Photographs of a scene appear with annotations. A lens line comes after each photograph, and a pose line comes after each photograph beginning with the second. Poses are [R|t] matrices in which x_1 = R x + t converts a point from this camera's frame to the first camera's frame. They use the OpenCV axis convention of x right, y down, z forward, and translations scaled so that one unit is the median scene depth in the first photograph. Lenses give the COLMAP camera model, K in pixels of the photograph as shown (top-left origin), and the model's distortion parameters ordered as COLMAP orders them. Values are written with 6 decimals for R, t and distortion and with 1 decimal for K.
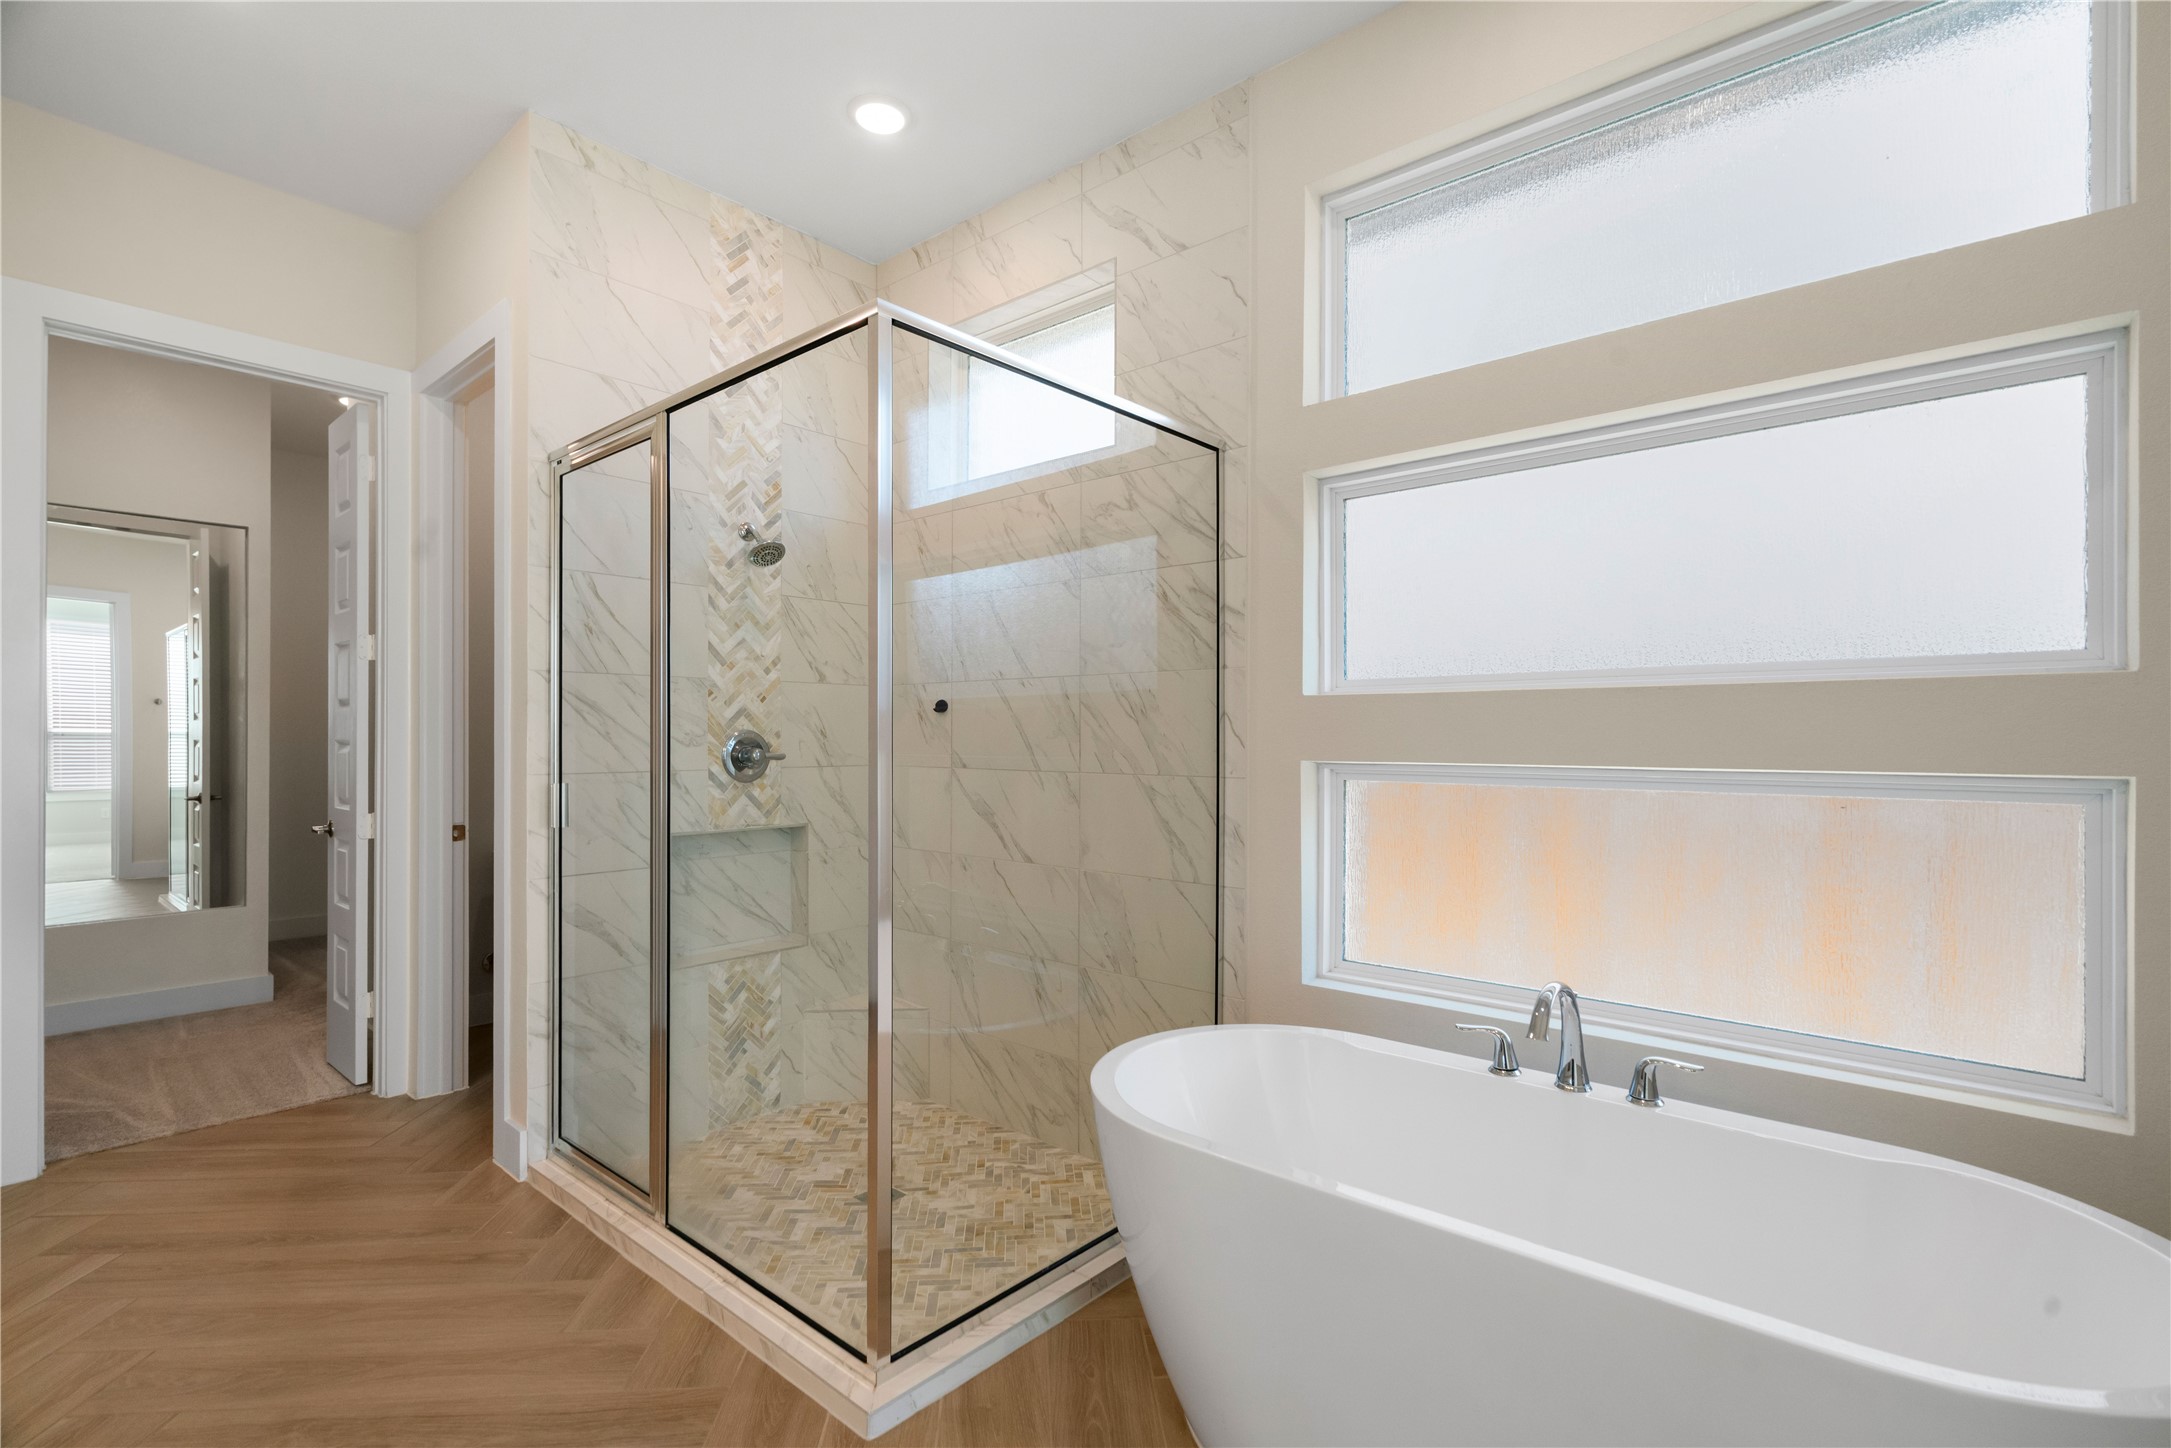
lens RADIAL K [[997.1, 0, 1071.2], [0, 997.1, 741.5], [0, 0, 1]] dist [-0.007568, 0.003753]
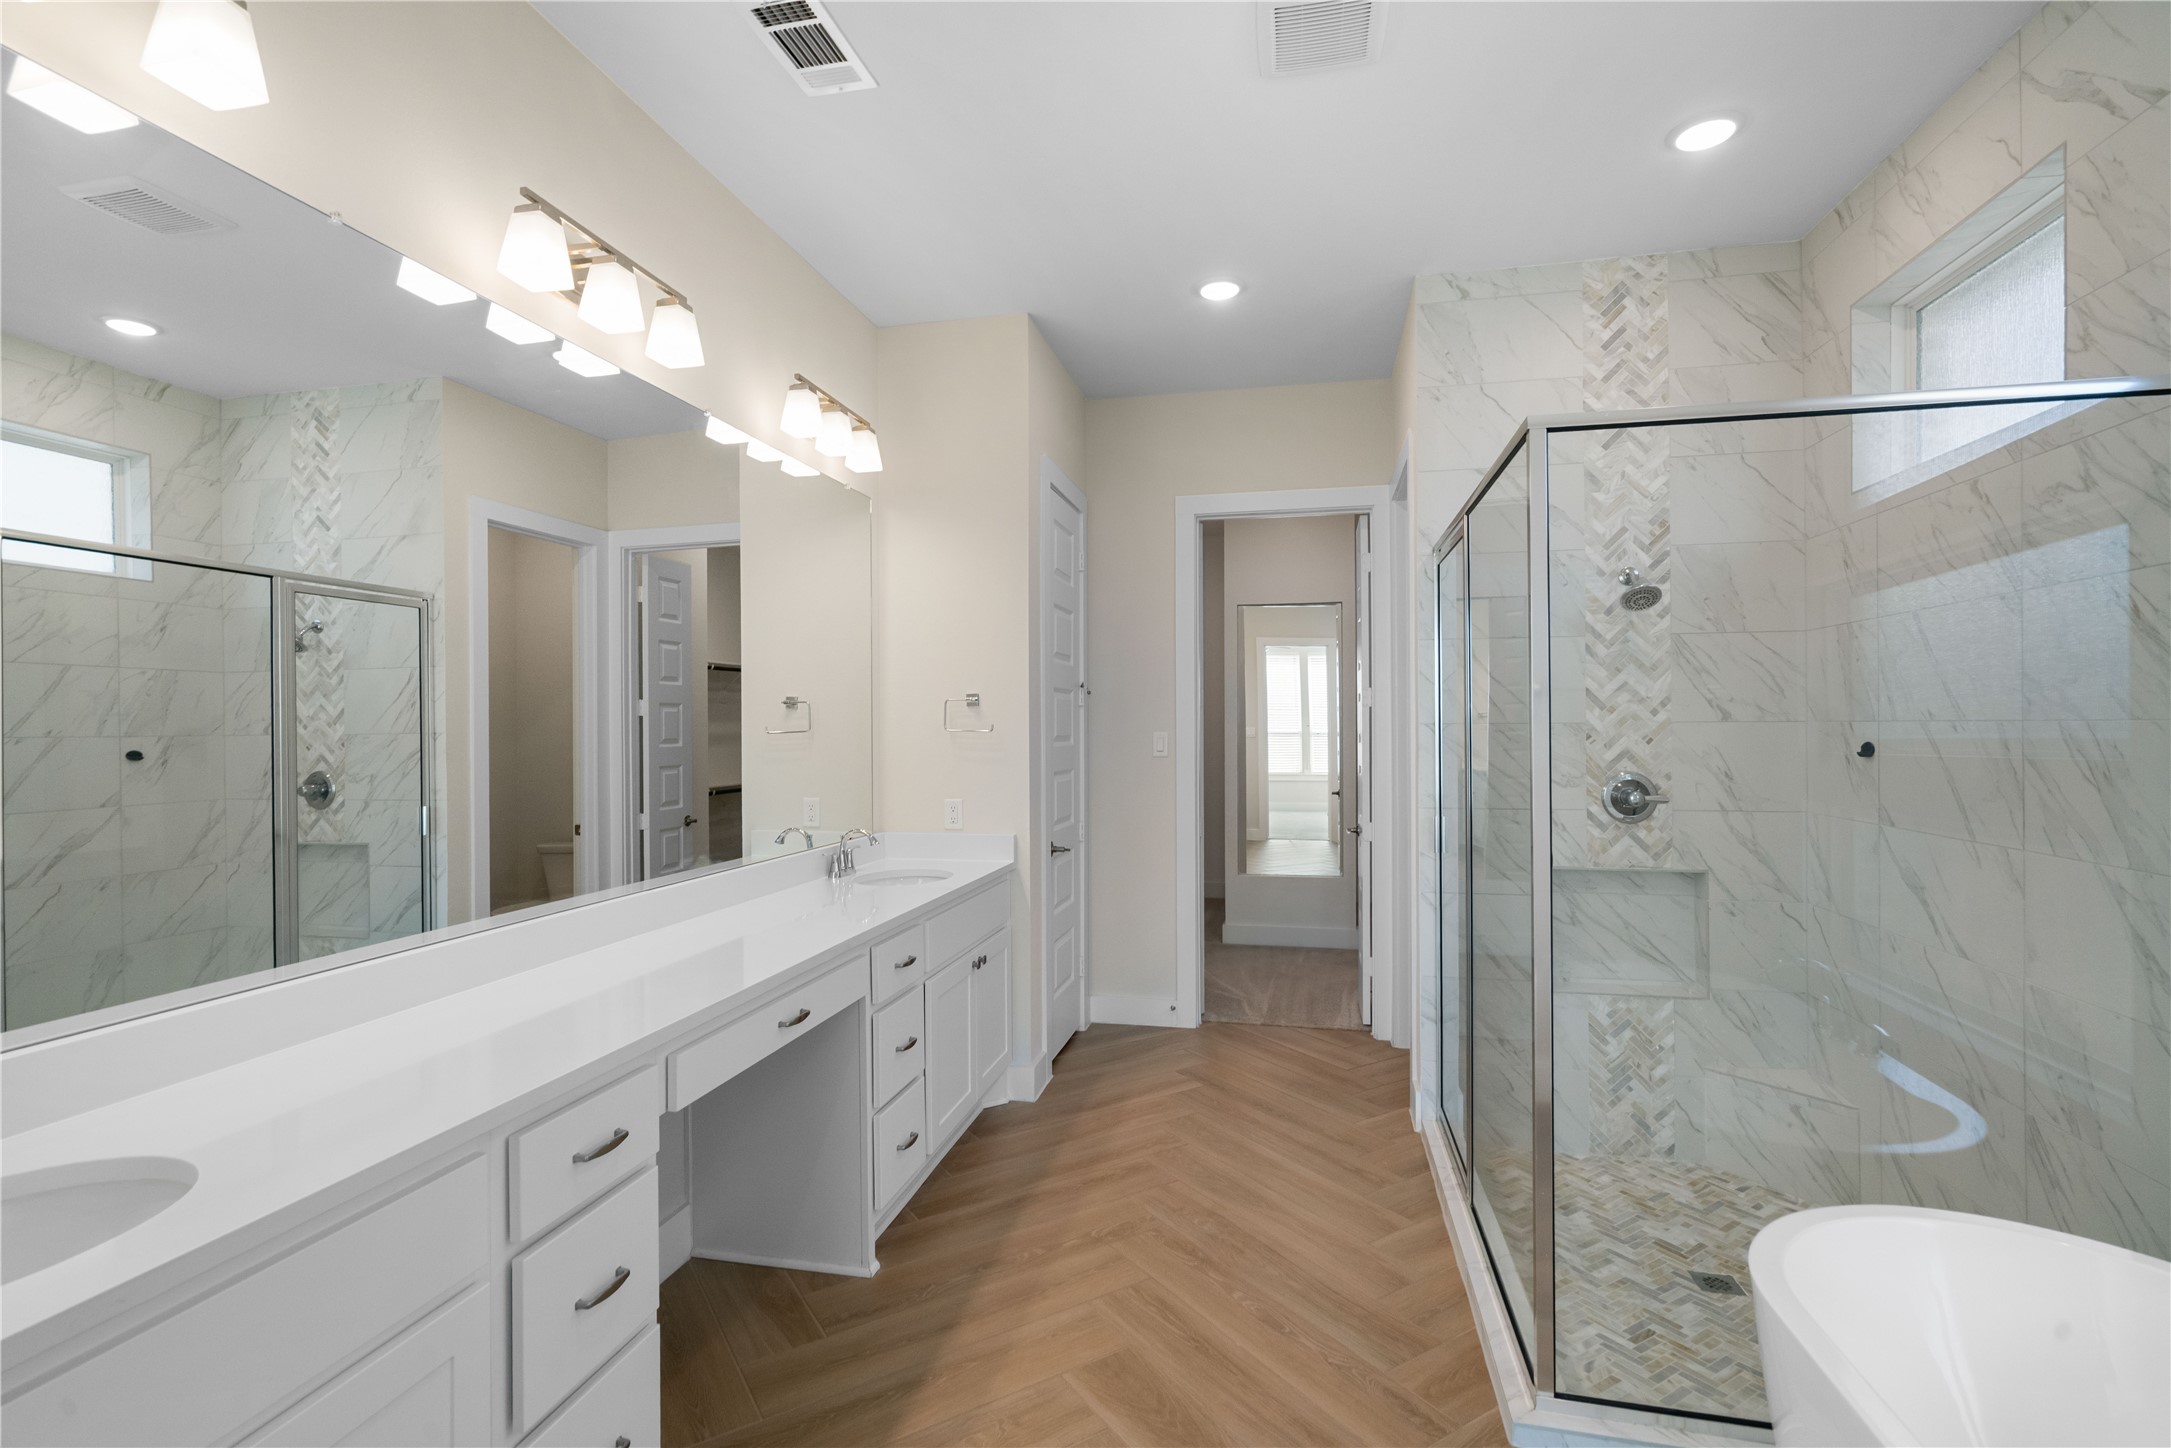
lens RADIAL K [[997.1, 0, 1058.5], [0, 997.1, 726.4], [0, 0, 1]] dist [-0.007568, 0.003753]
pose [[0.461087, -0.005438, -0.887338, 0.313498], [0.004900, 0.999982, -0.003582, -0.058718], [0.887341, -0.002696, 0.461105, 0.019308]]
